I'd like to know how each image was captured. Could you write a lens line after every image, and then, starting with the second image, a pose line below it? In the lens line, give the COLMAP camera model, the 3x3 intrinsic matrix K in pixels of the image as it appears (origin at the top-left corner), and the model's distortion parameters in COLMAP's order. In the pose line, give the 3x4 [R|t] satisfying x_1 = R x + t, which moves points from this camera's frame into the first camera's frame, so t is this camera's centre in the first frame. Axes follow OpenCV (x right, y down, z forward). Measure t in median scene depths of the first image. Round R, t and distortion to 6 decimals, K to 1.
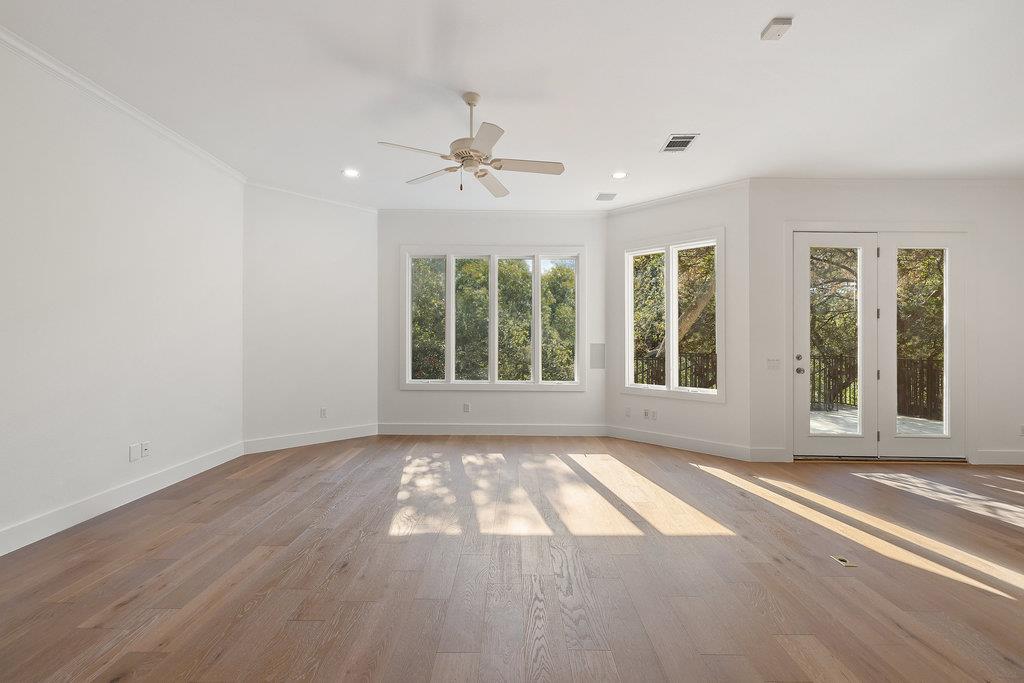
lens RADIAL K [[427.4, 0, 512.0], [0, 427.4, 341.5], [0, 0, 1]] dist [0.000283, -0.000406]
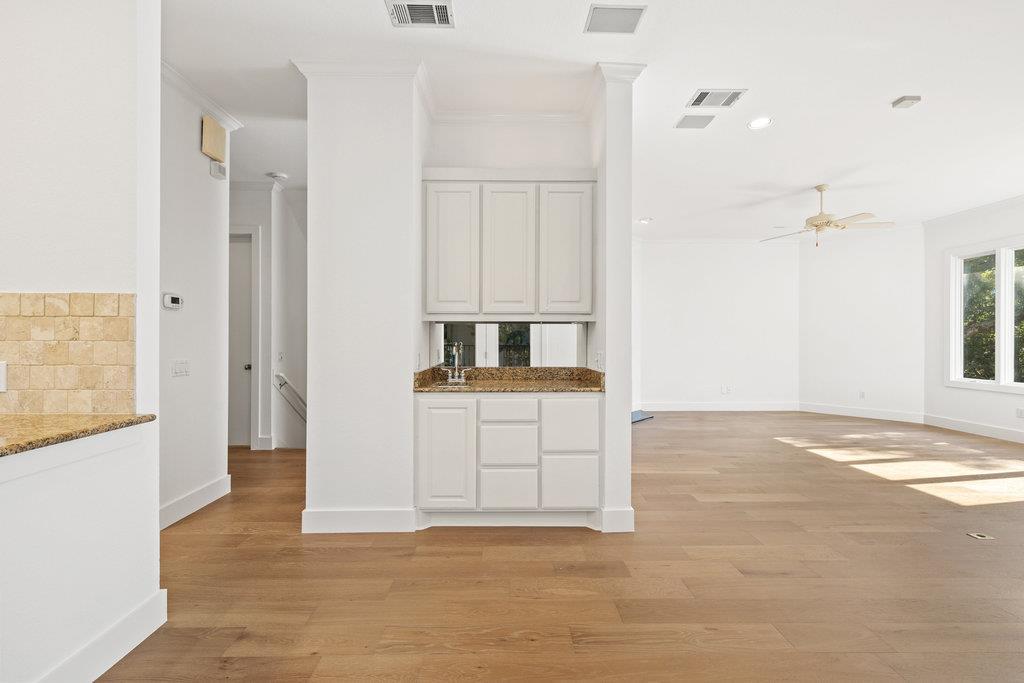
lens RADIAL K [[427.4, 0, 512.0], [0, 427.4, 341.5], [0, 0, 1]] dist [0.000283, -0.000406]
pose [[0.034932, 0.000507, -0.999390, 1.201923], [0.002021, 0.999998, 0.000578, 0.001143], [0.999388, -0.002040, 0.034930, -0.169488]]
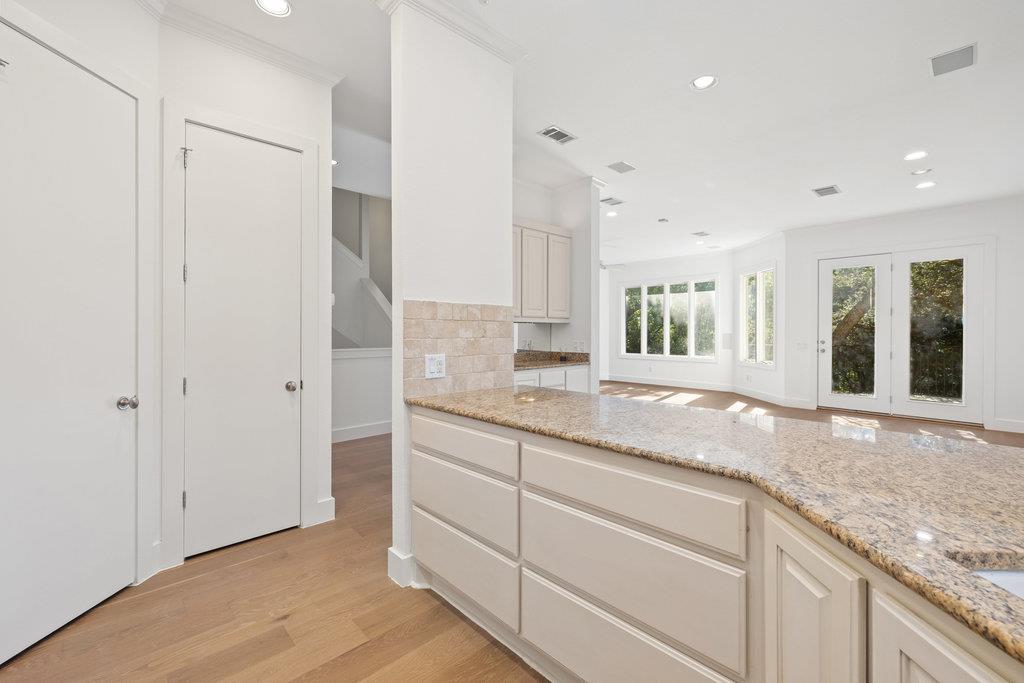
lens RADIAL K [[427.4, 0, 512.0], [0, 427.4, 341.5], [0, 0, 1]] dist [0.000283, -0.000406]
pose [[0.697502, 0.011457, -0.716492, 1.228920], [0.006644, 0.999726, 0.022454, -0.009440], [0.716552, -0.020422, 0.697234, -1.068191]]
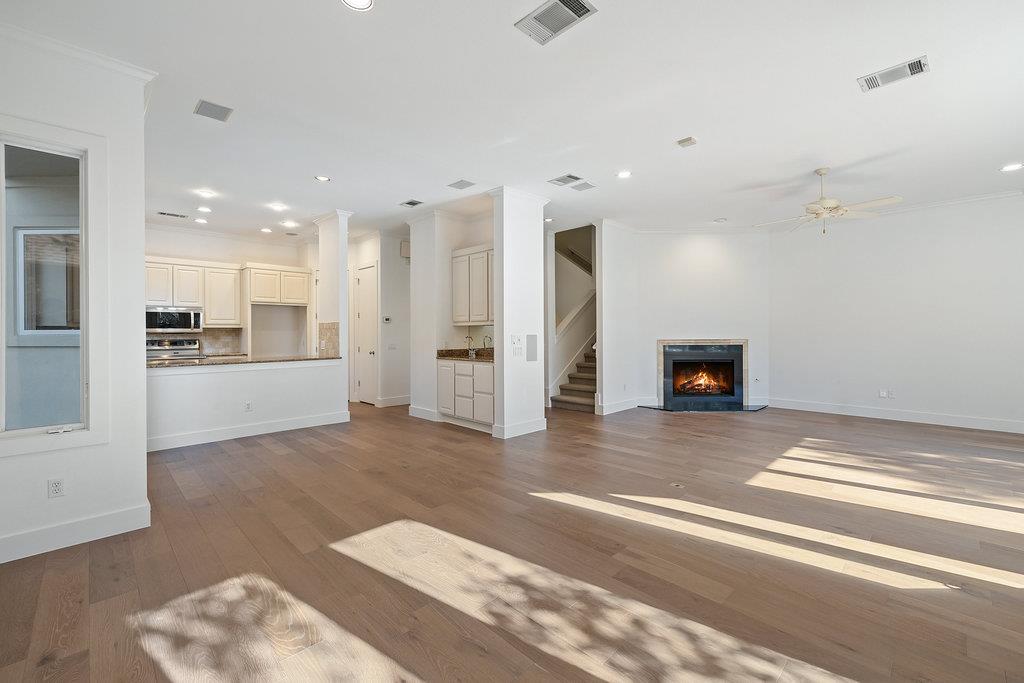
lens RADIAL K [[427.4, 0, 512.0], [0, 427.4, 341.5], [0, 0, 1]] dist [0.000283, -0.000406]
pose [[-0.694329, 0.012122, -0.719556, 1.432834], [0.002711, 0.999895, 0.014229, 0.000498], [0.719653, 0.007929, -0.694289, 1.039996]]
